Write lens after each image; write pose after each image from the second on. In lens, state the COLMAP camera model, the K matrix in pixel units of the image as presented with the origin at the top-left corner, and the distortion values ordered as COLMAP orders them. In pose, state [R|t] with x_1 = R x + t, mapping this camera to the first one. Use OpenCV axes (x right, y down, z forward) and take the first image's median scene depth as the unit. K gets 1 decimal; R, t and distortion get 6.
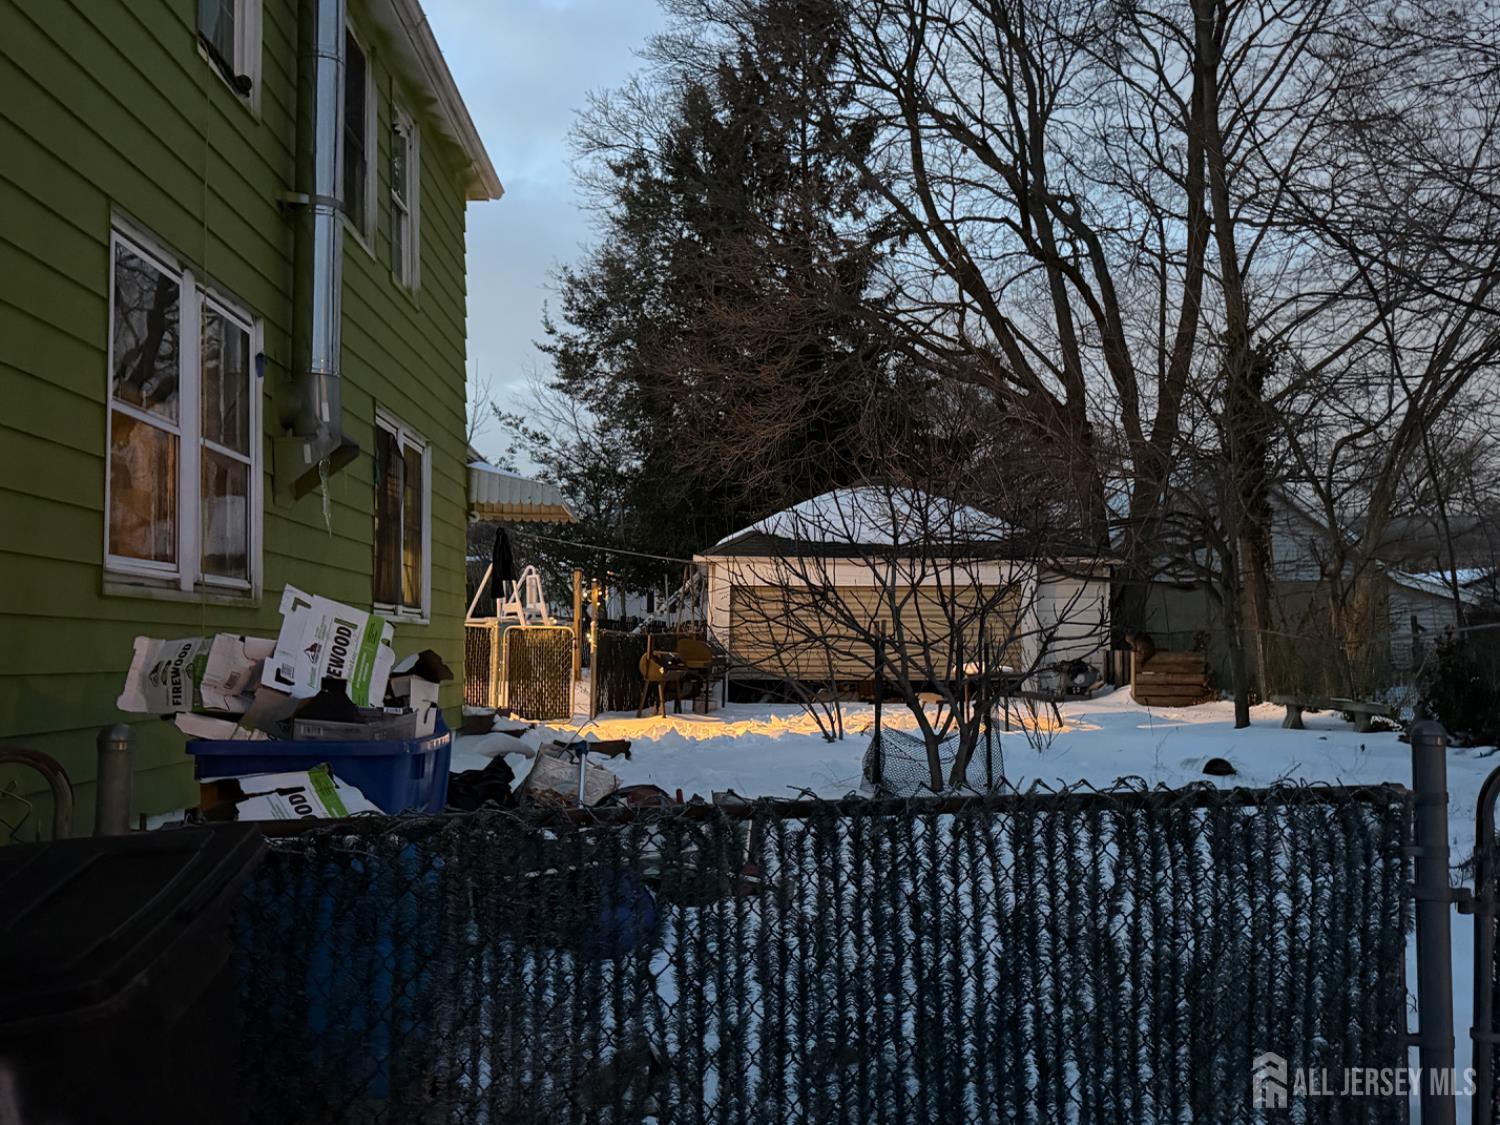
lens RADIAL K [[1388.2, 0, 750.0], [0, 1388.2, 562.5], [0, 0, 1]] dist [0.070774, -0.015468]
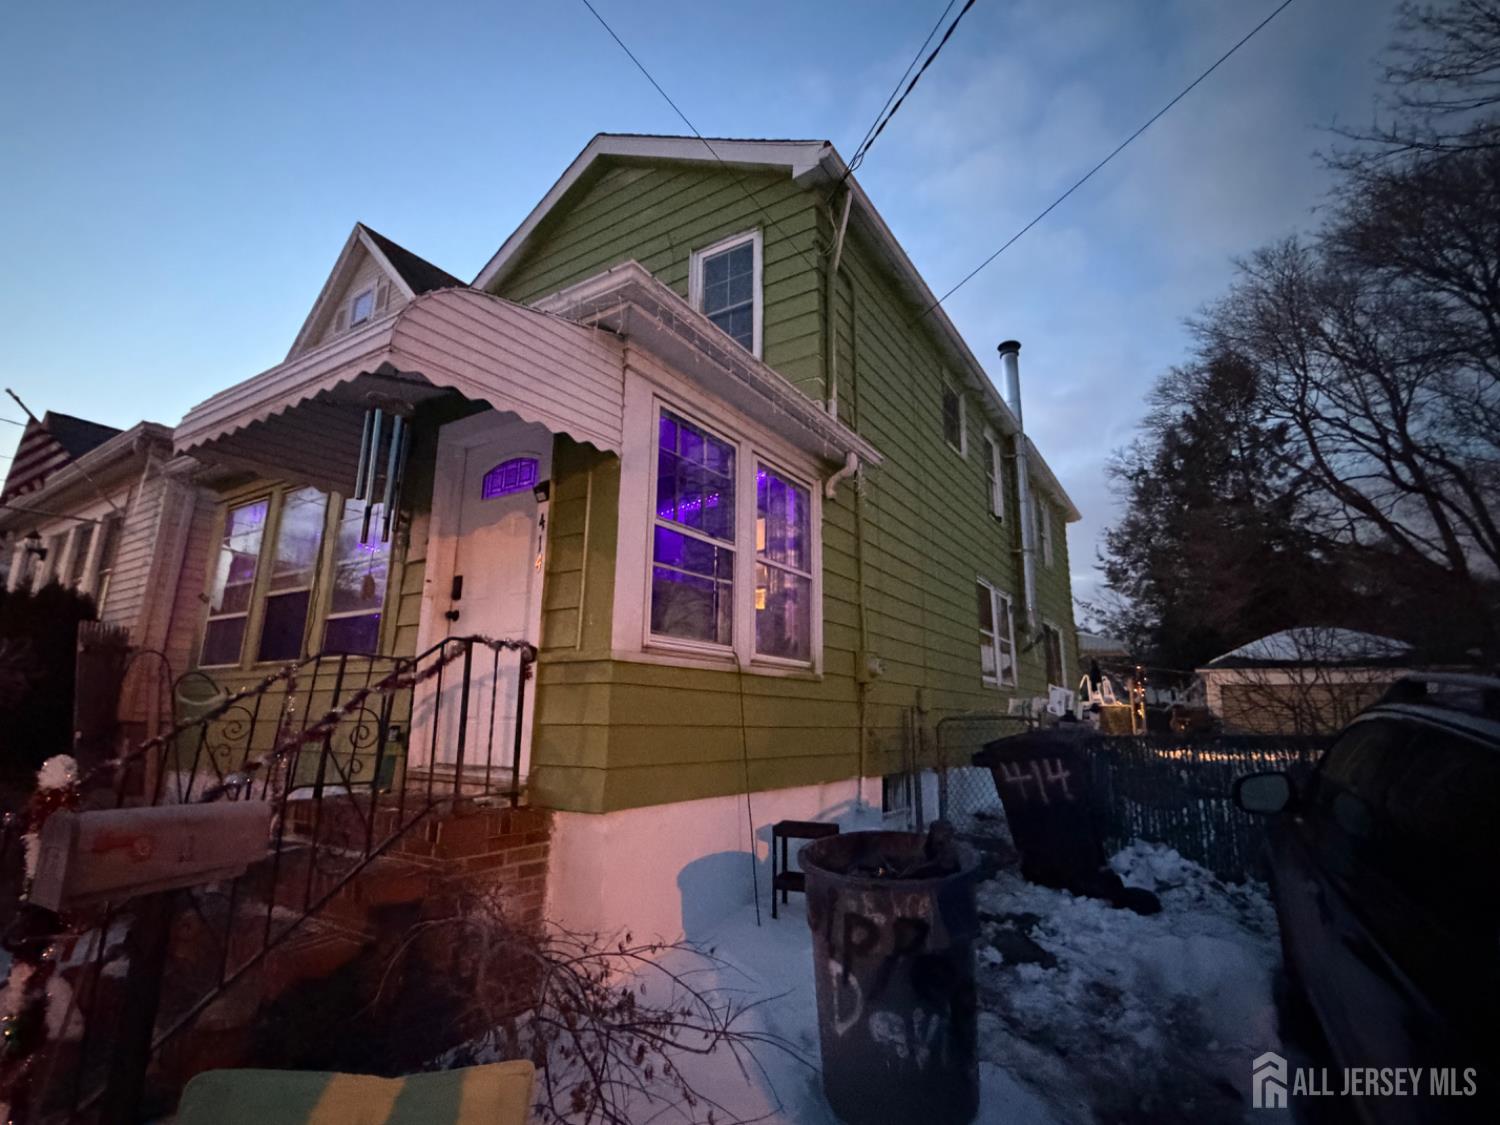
lens RADIAL K [[724.7, 0, 750.0], [0, 724.7, 562.5], [0, 0, 1]] dist [0.004190, 0.000040]
pose [[0.829229, -0.107401, -0.548493, 0.013486], [0.020357, 0.986516, -0.162394, -0.000347], [0.558538, 0.123497, 0.820234, -0.174684]]
